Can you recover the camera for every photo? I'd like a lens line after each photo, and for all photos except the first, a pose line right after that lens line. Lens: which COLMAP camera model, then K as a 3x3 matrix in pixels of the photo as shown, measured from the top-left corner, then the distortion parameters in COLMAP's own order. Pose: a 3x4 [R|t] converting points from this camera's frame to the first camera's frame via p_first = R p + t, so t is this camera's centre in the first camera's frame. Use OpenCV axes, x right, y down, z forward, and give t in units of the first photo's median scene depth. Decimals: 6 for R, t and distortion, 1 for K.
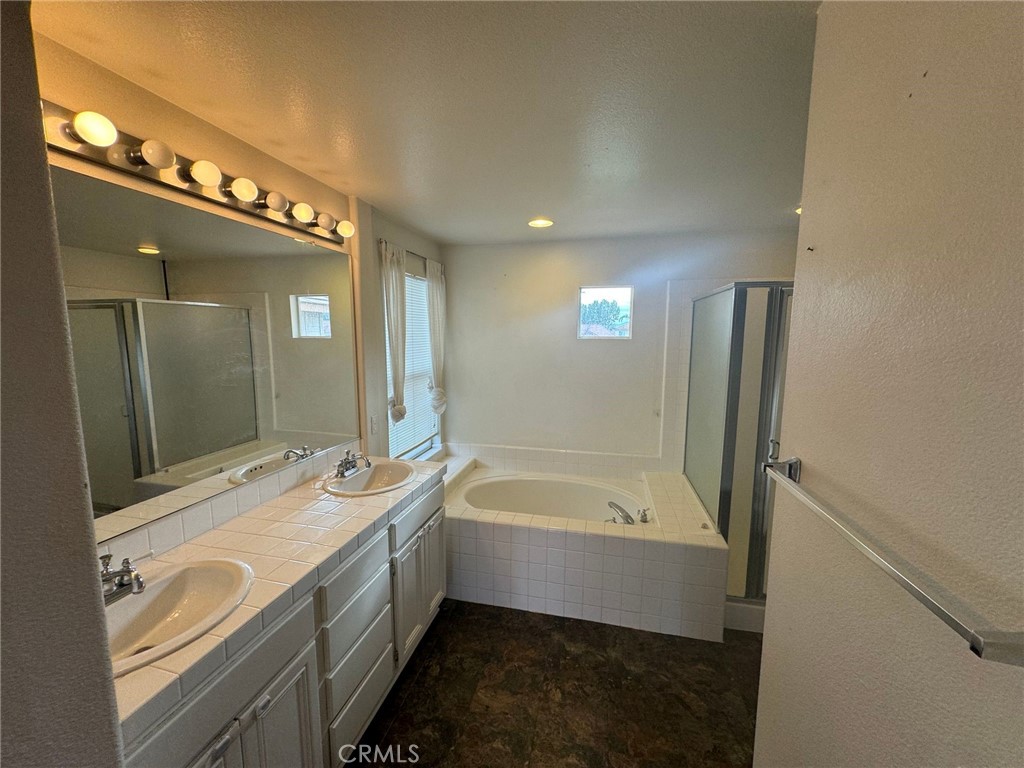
lens RADIAL K [[405.3, 0, 511.1], [0, 405.3, 384.1], [0, 0, 1]] dist [-0.001687, 0.000162]
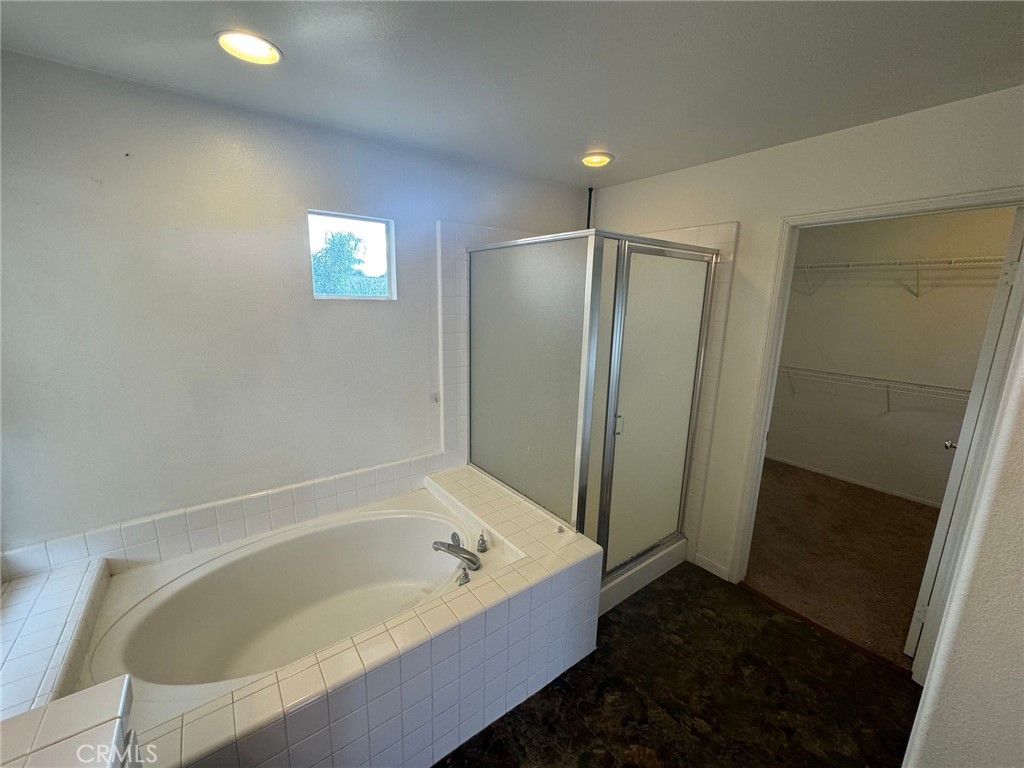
lens RADIAL K [[405.3, 0, 511.1], [0, 405.3, 384.3], [0, 0, 1]] dist [-0.001687, 0.000162]
pose [[0.648409, -0.156077, 0.745122, -0.116038], [0.082842, 0.987412, 0.134739, -0.046297], [-0.756772, -0.025638, 0.653176, 0.388762]]
